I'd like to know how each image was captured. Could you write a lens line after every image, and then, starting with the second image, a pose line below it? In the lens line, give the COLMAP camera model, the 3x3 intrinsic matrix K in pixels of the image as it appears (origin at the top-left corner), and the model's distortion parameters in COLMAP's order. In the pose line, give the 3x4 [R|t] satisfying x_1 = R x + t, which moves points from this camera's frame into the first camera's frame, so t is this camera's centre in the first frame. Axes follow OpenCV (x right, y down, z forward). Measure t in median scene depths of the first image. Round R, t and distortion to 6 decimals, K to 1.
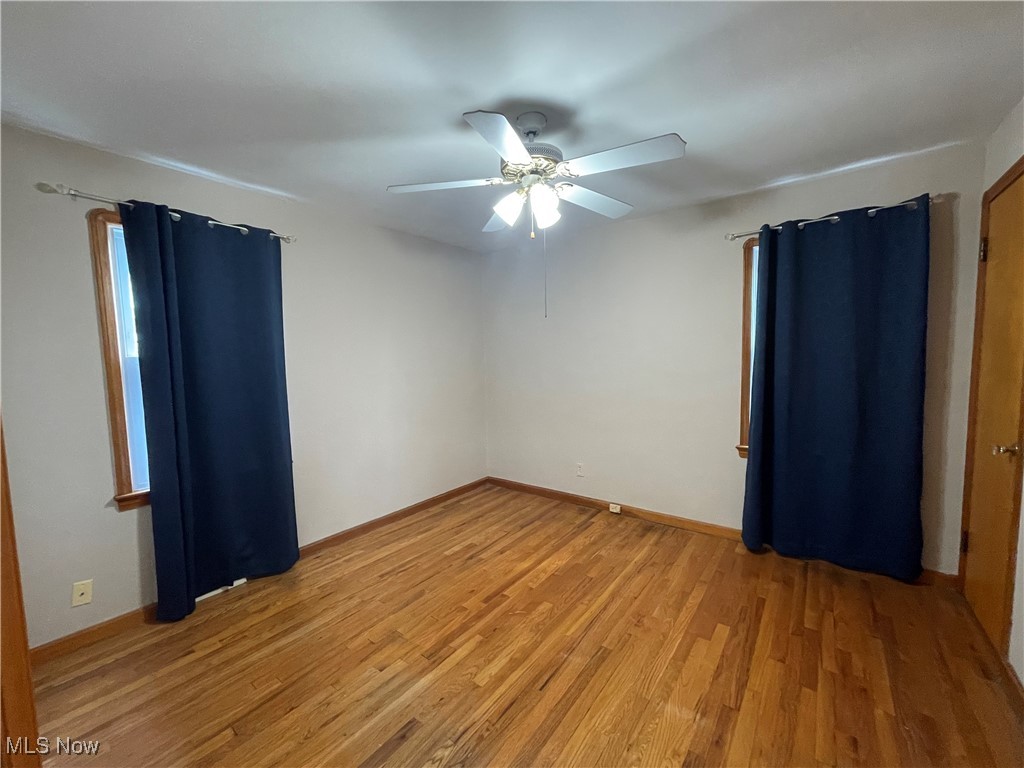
lens RADIAL K [[416.1, 0, 510.4], [0, 416.1, 387.4], [0, 0, 1]] dist [-0.001283, 0.002712]
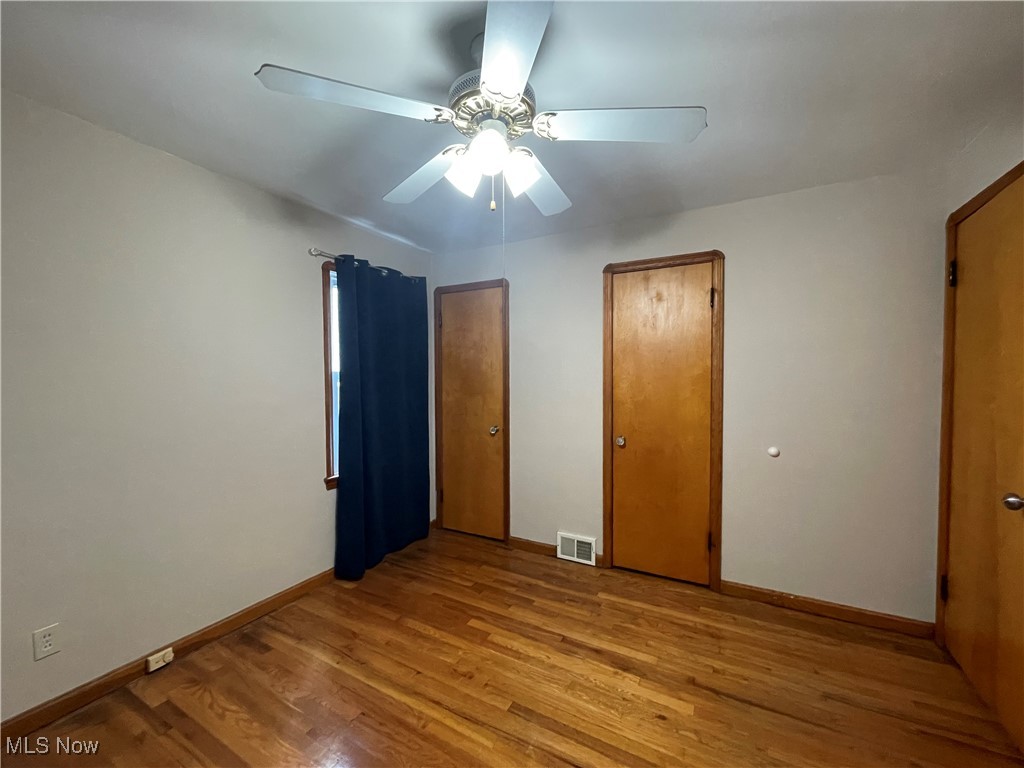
lens RADIAL K [[416.1, 0, 510.4], [0, 416.1, 387.4], [0, 0, 1]] dist [-0.001283, 0.002712]
pose [[-0.144194, -0.005354, 0.989535, -0.507029], [0.083552, 0.996349, 0.017566, -0.051314], [-0.986016, 0.085210, -0.143220, 0.847471]]
